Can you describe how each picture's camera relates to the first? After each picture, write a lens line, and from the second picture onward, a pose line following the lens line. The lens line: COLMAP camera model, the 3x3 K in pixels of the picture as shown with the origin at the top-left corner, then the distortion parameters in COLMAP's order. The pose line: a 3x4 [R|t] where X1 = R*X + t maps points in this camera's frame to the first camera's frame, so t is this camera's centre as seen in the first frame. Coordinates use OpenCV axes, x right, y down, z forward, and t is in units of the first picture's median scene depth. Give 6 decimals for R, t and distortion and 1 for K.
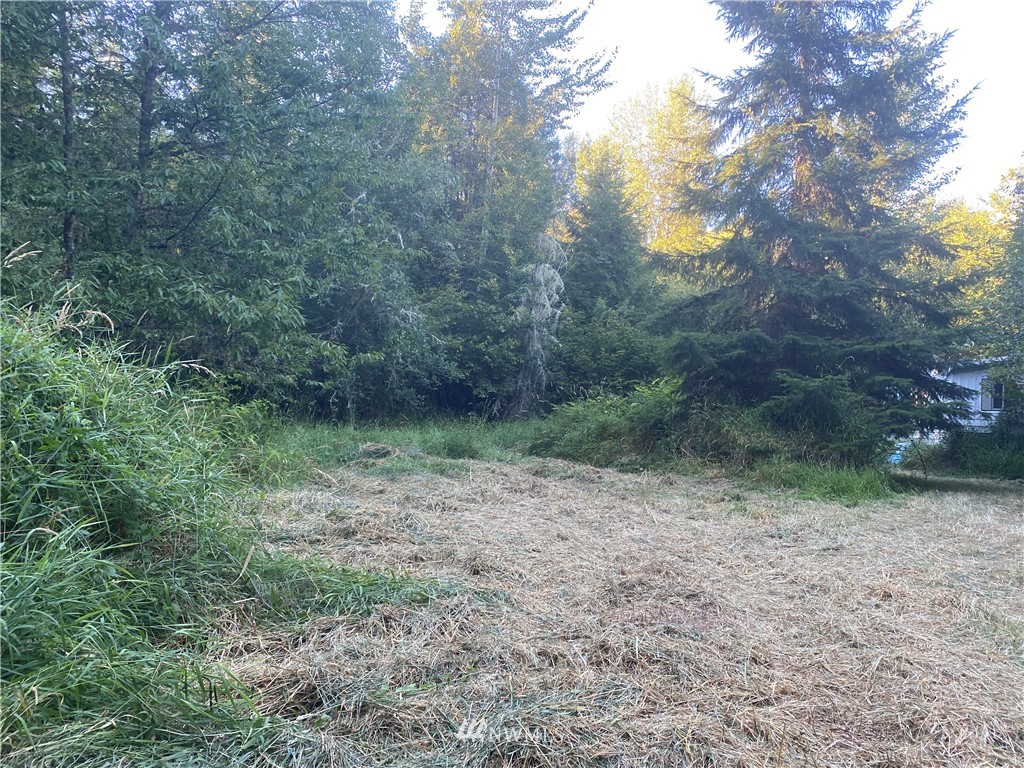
lens RADIAL K [[761.3, 0, 515.0], [0, 761.3, 384.2], [0, 0, 1]] dist [0.005065, -0.027339]
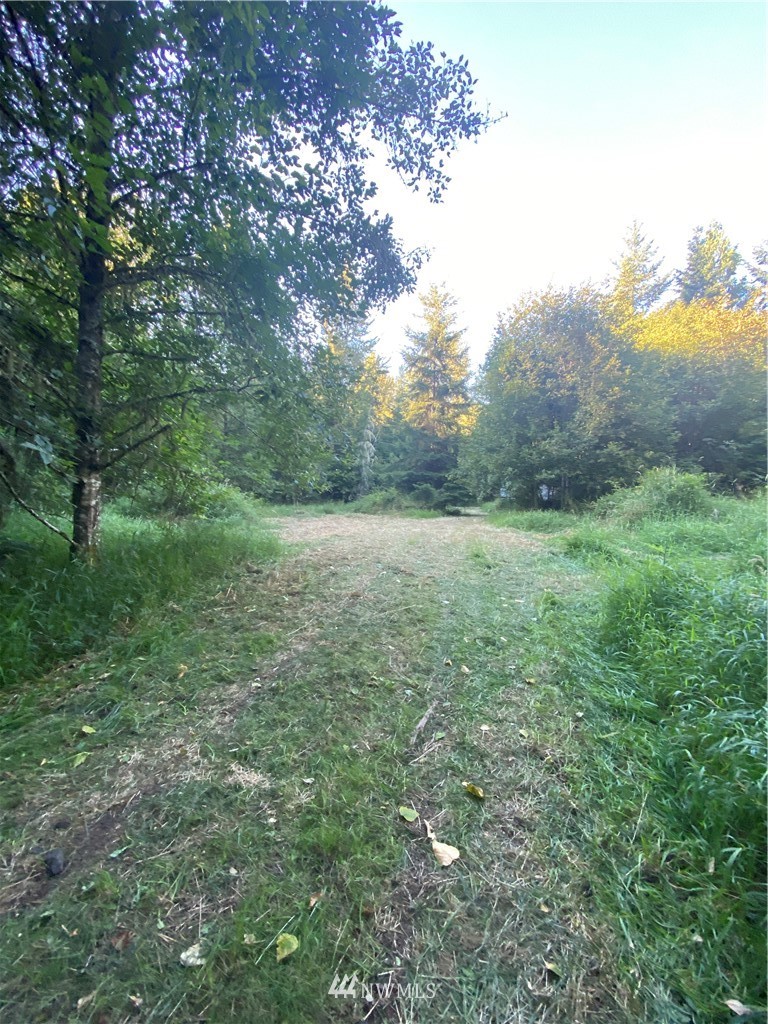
lens RADIAL K [[402.3, 0, 380.3], [0, 402.3, 519.8], [0, 0, 1]] dist [-0.000422, -0.004373]
pose [[0.998262, -0.035248, -0.047237, 0.185333], [0.039240, 0.995483, 0.086450, -0.009933], [0.043976, -0.088154, 0.995136, -0.529533]]
